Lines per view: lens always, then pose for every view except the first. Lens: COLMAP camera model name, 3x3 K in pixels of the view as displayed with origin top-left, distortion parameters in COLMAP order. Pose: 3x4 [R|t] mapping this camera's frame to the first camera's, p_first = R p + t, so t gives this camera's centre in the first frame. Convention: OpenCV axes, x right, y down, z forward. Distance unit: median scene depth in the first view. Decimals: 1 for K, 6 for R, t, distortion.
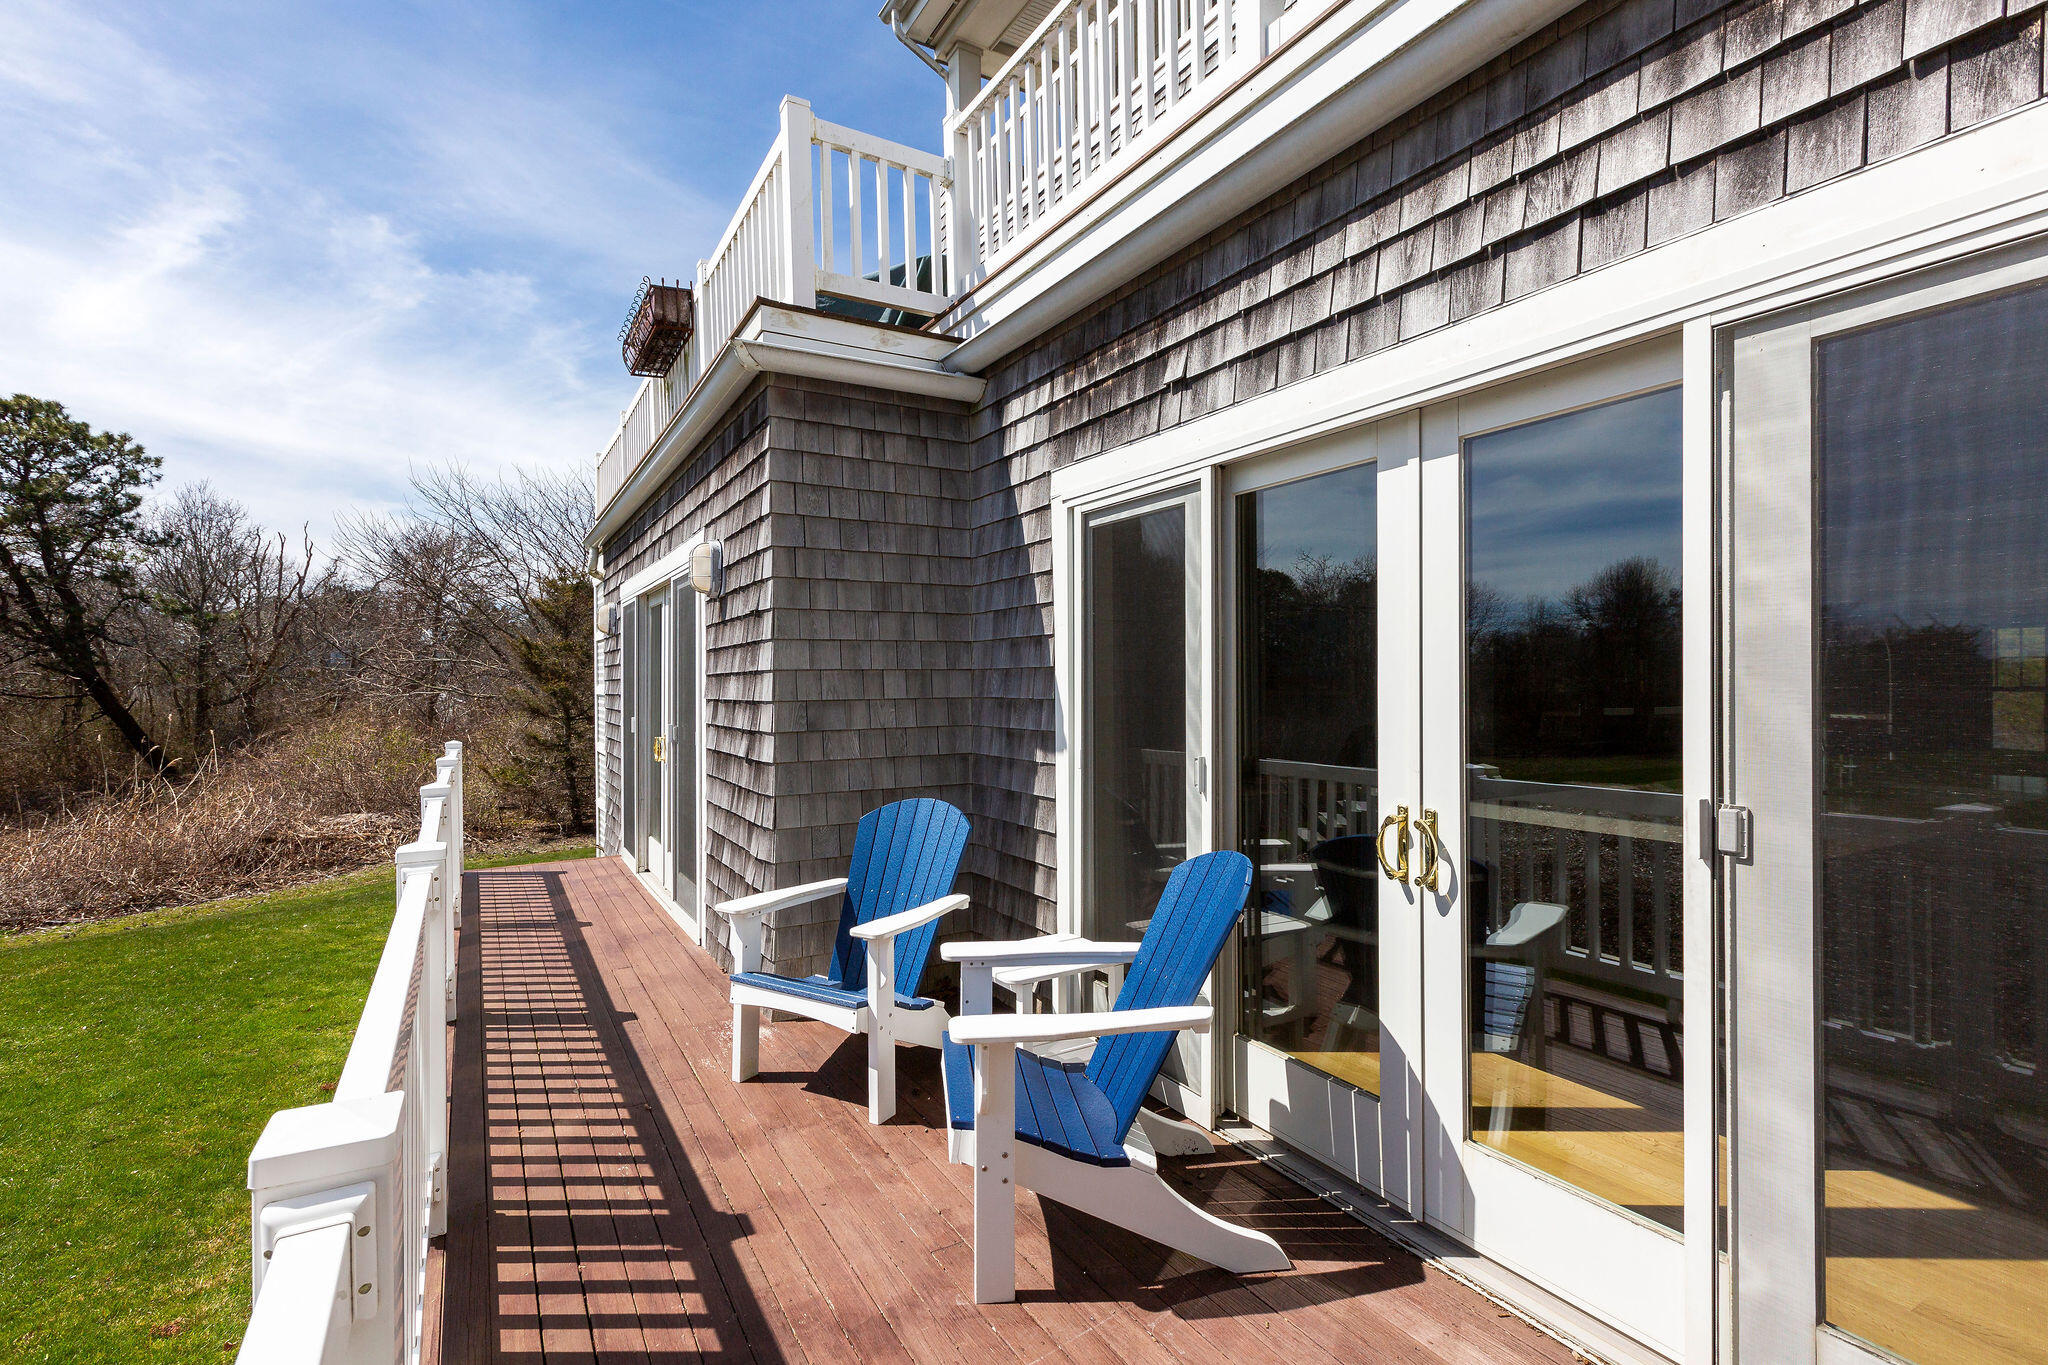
lens RADIAL K [[936.6, 0, 1013.6], [0, 936.6, 684.5], [0, 0, 1]] dist [0.000691, 0.000647]
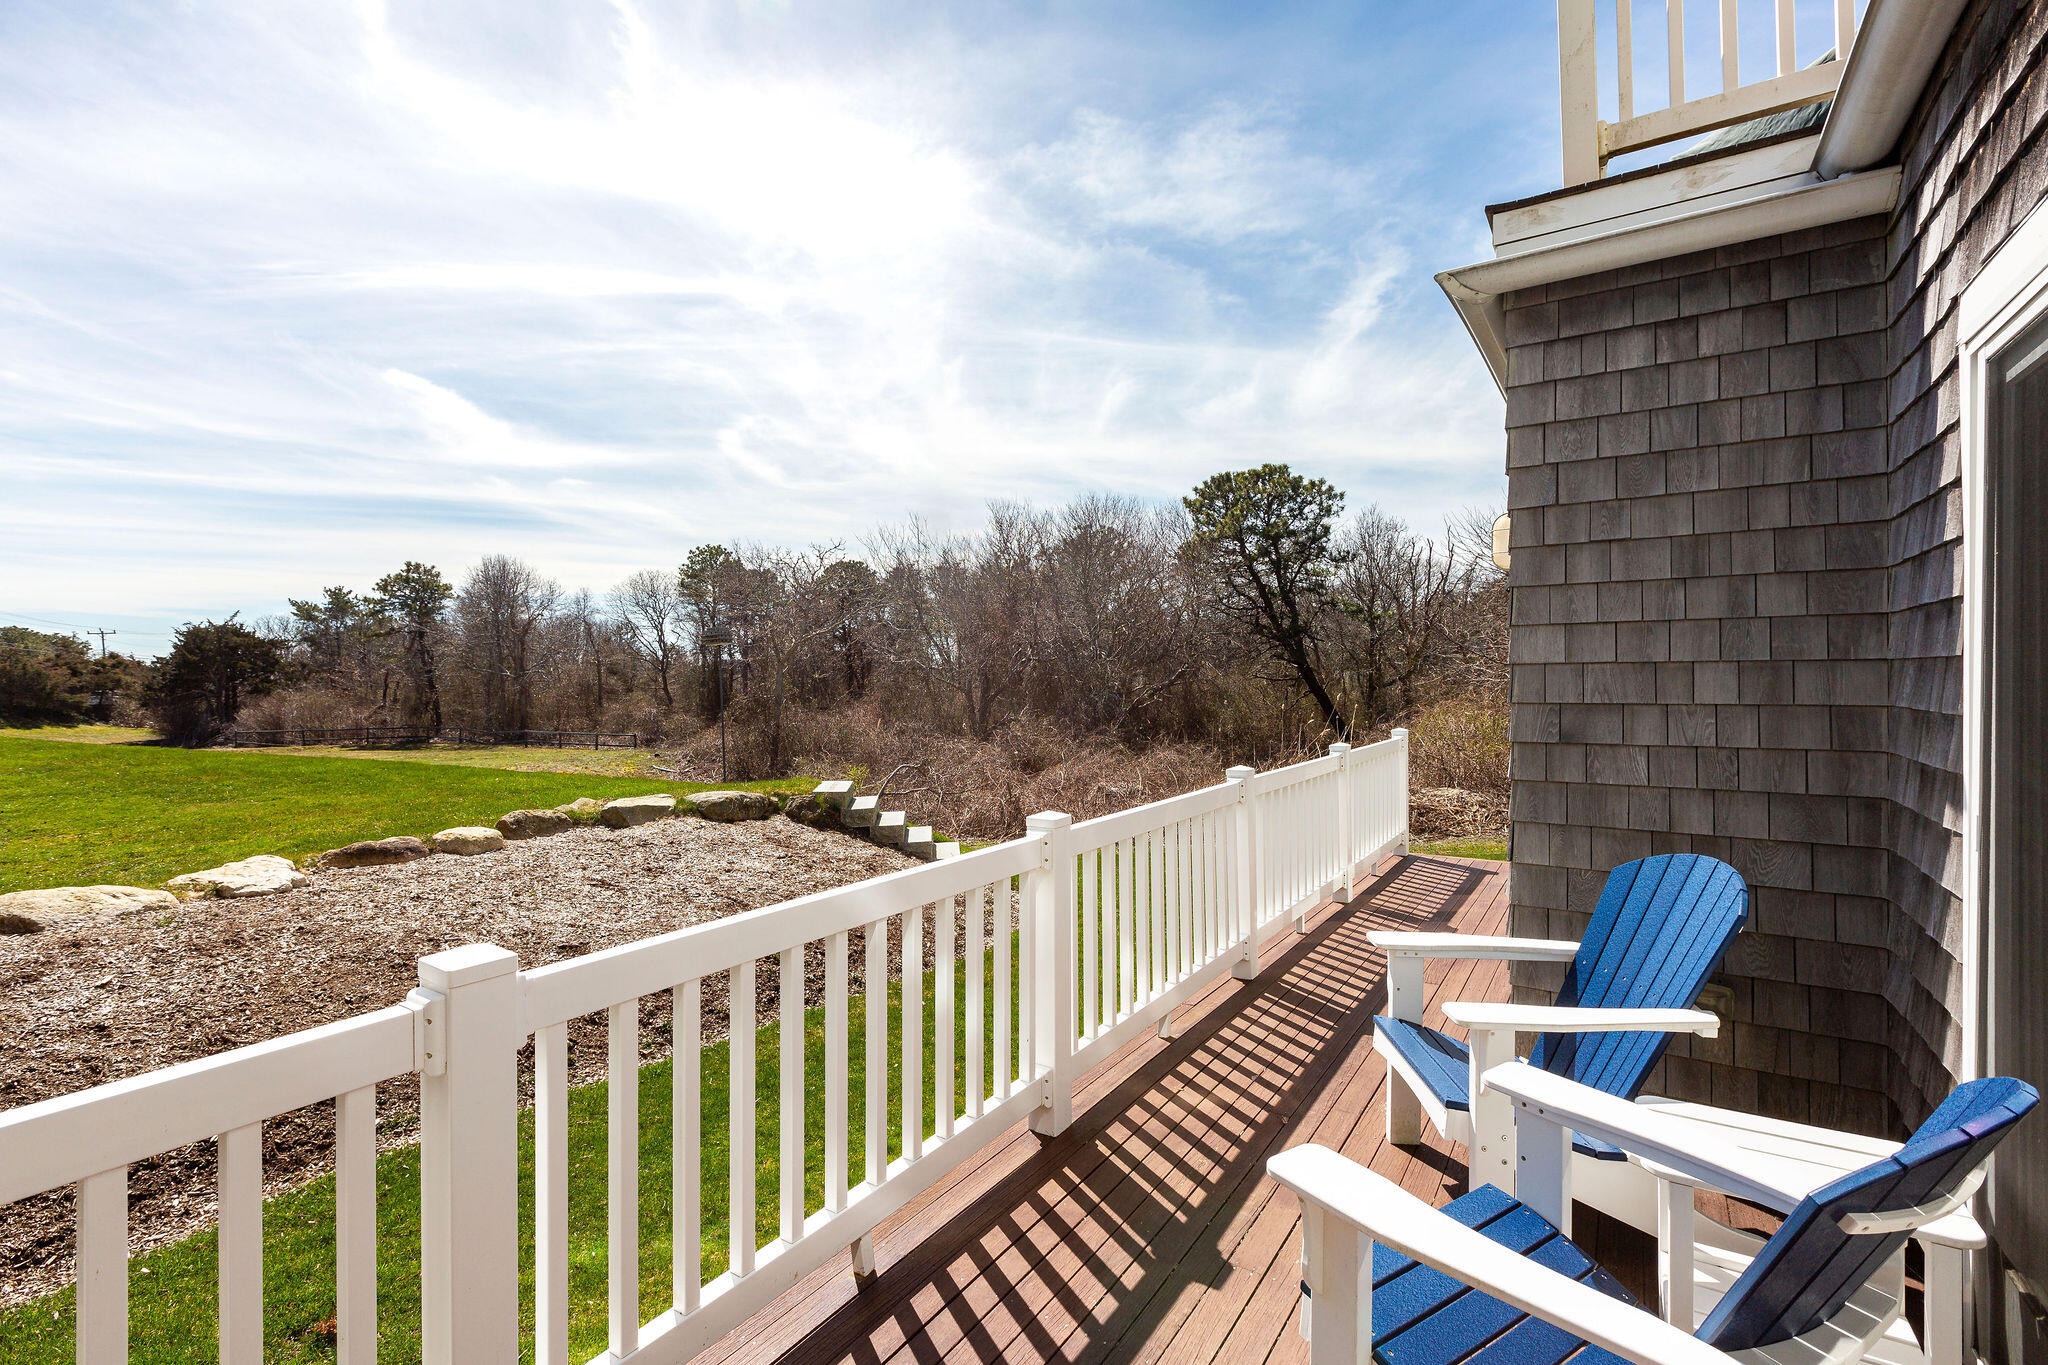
lens RADIAL K [[936.6, 0, 1013.7], [0, 936.6, 682.3], [0, 0, 1]] dist [0.000691, 0.000647]
pose [[0.441333, 0.011372, -0.897272, 0.263135], [0.001491, 0.999909, 0.013406, -0.010568], [0.897342, -0.007254, 0.441275, 0.248215]]
